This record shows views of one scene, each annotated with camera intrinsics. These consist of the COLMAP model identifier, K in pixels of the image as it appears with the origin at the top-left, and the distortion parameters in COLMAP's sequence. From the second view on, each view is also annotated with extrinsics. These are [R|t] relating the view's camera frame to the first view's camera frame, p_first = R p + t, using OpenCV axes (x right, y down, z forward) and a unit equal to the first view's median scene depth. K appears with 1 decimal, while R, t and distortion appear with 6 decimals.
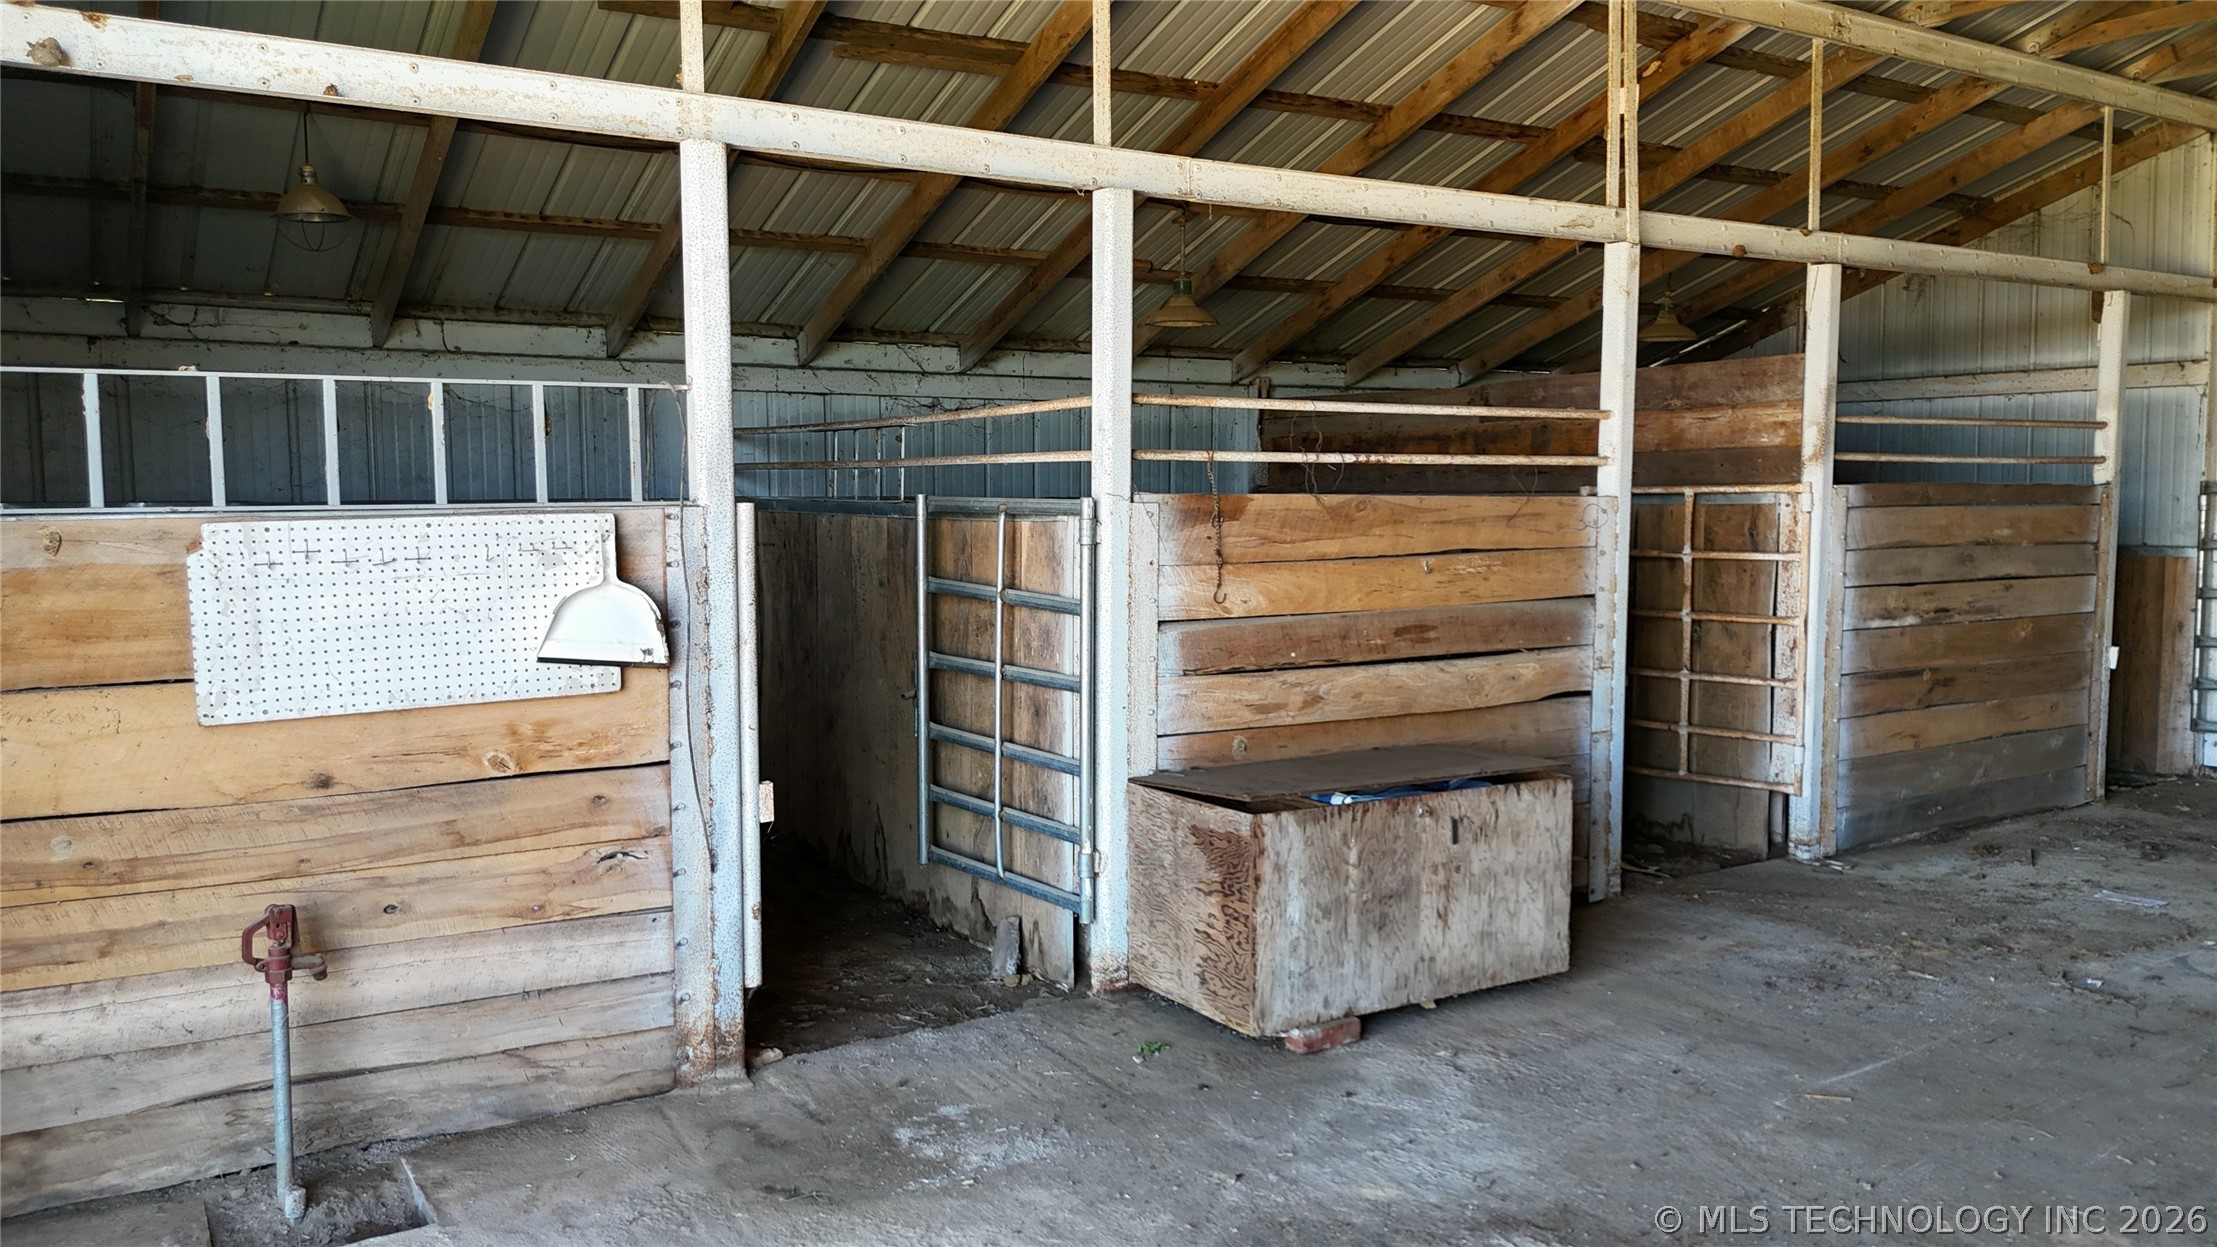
lens RADIAL K [[1655.5, 0, 1115.0], [0, 1655.5, 621.1], [0, 0, 1]] dist [0.083170, -0.099938]
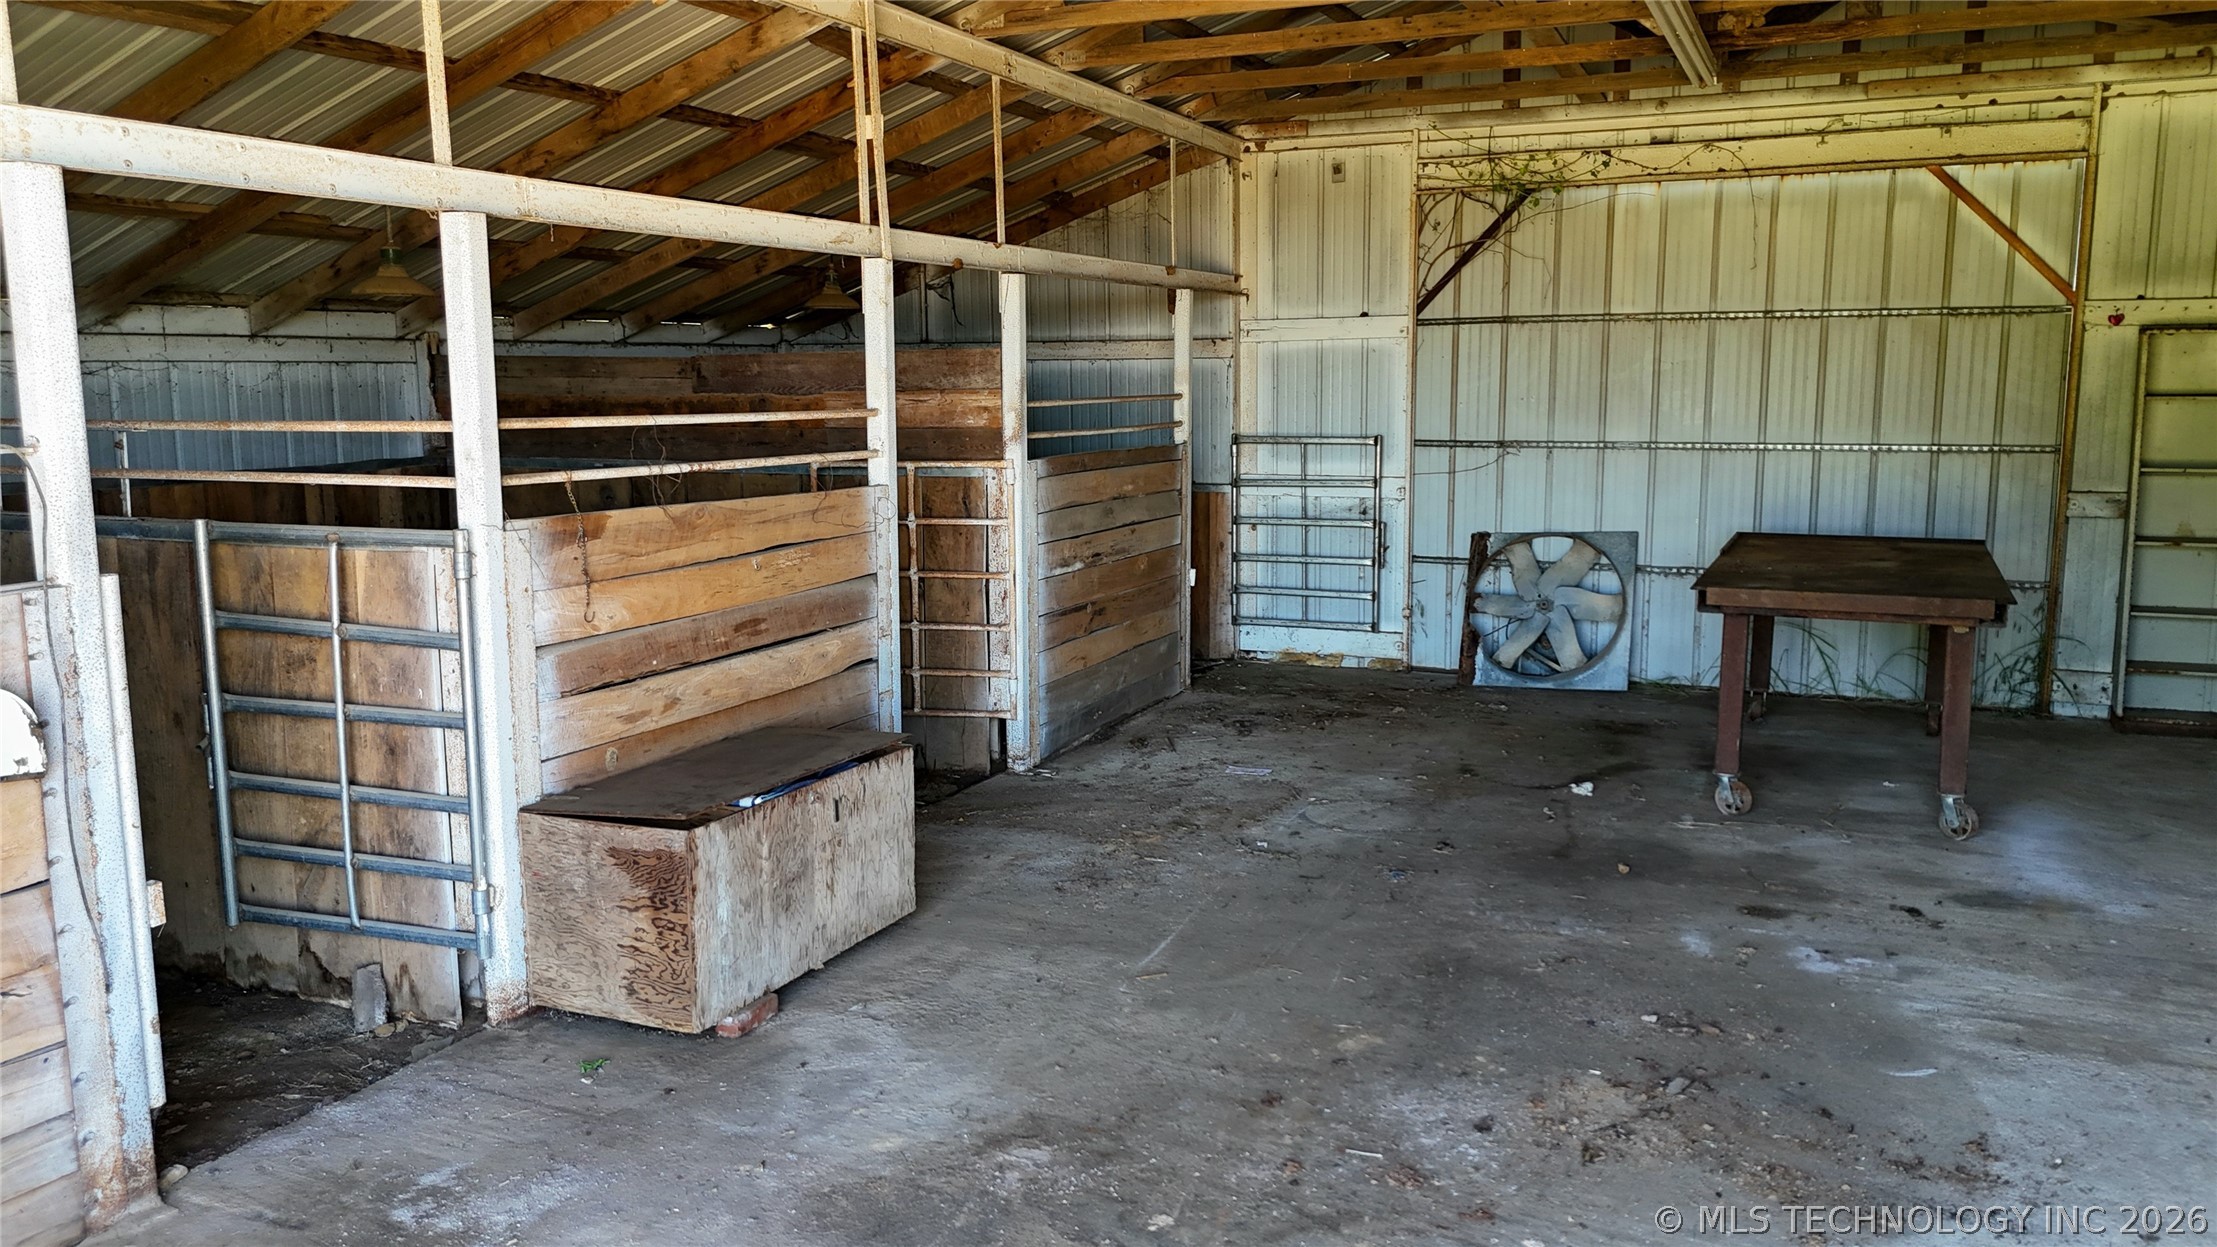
lens RADIAL K [[1655.5, 0, 1130.6], [0, 1655.5, 622.9], [0, 0, 1]] dist [0.083170, -0.099938]
pose [[0.828079, -0.087853, 0.553685, -0.225115], [0.049562, 0.995250, 0.083793, -0.078358], [-0.558417, -0.041945, 0.828499, -0.032584]]
